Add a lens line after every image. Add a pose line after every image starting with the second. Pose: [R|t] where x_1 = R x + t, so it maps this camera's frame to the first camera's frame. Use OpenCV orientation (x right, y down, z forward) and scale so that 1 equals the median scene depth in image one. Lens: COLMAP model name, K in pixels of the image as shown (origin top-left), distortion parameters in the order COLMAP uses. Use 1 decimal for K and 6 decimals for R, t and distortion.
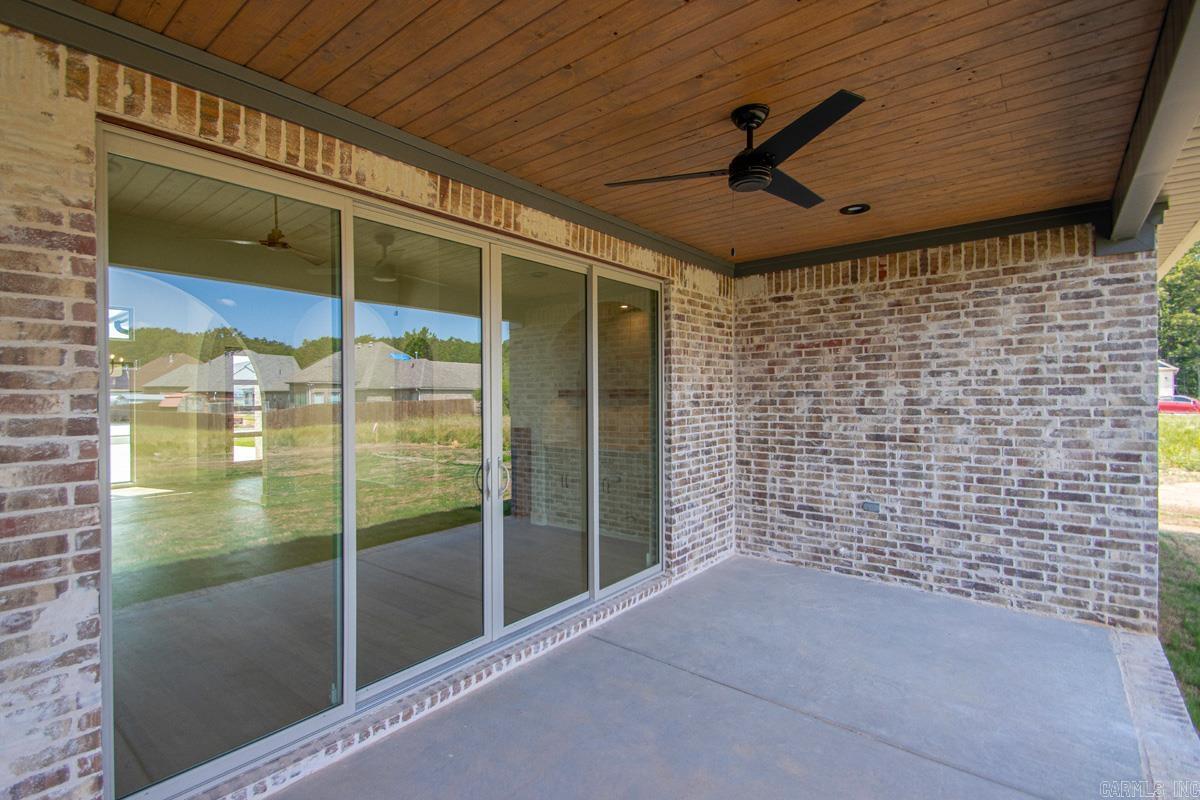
lens RADIAL K [[563.7, 0, 605.8], [0, 563.7, 399.8], [0, 0, 1]] dist [0.008086, -0.007283]
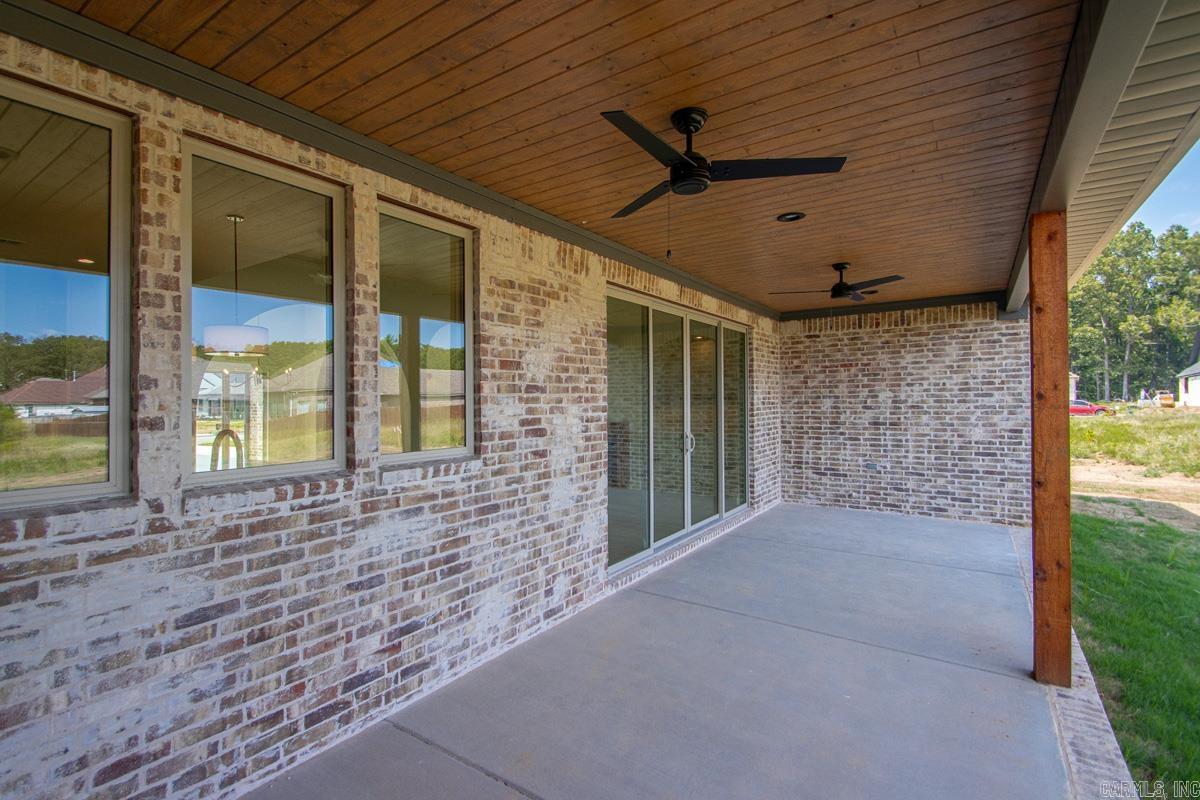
lens RADIAL K [[563.7, 0, 596.7], [0, 563.7, 397.9], [0, 0, 1]] dist [0.008086, -0.007283]
pose [[0.996826, -0.001511, 0.079602, -0.486193], [0.002607, 0.999903, -0.013673, 0.013948], [-0.079573, 0.013837, 0.996733, -0.607910]]
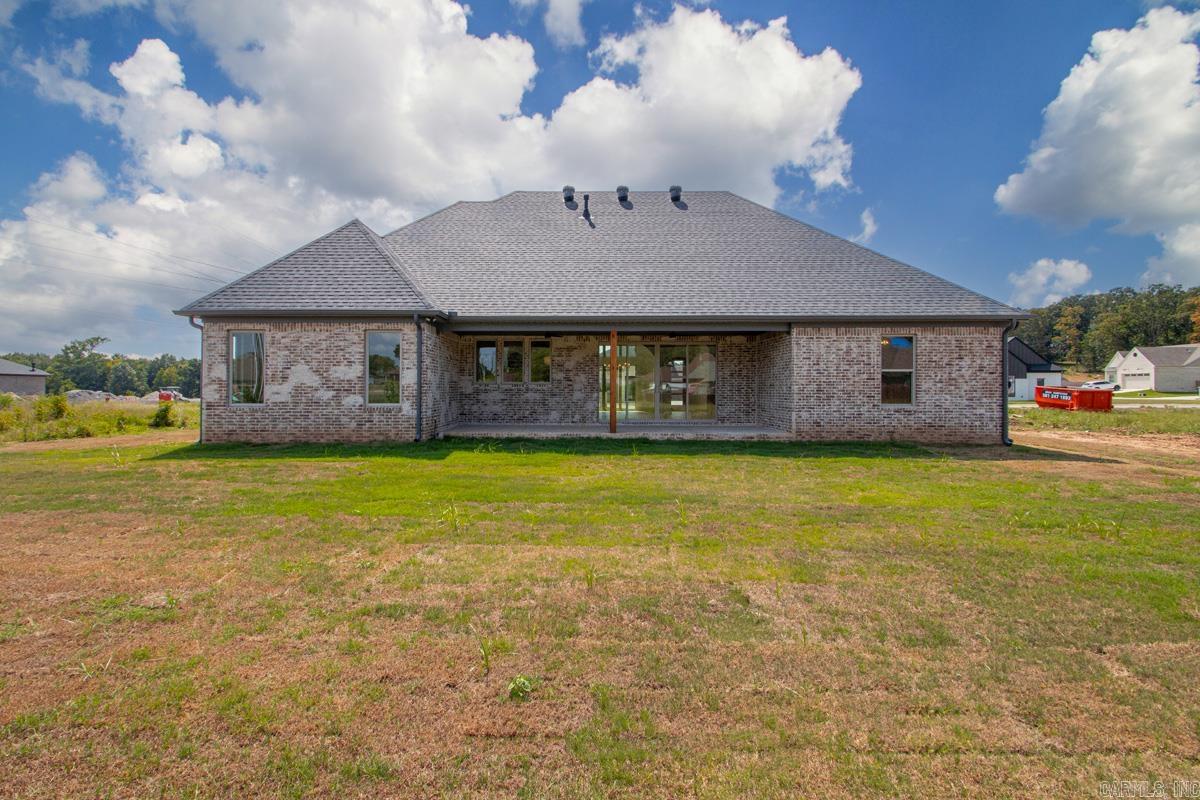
lens RADIAL K [[563.7, 0, 593.3], [0, 563.7, 392.3], [0, 0, 1]] dist [0.008086, -0.007283]
pose [[0.632796, 0.008262, -0.774275, 2.614054], [-0.013351, 0.999911, -0.000241, 0.136654], [0.774204, 0.010490, 0.632850, -2.067803]]
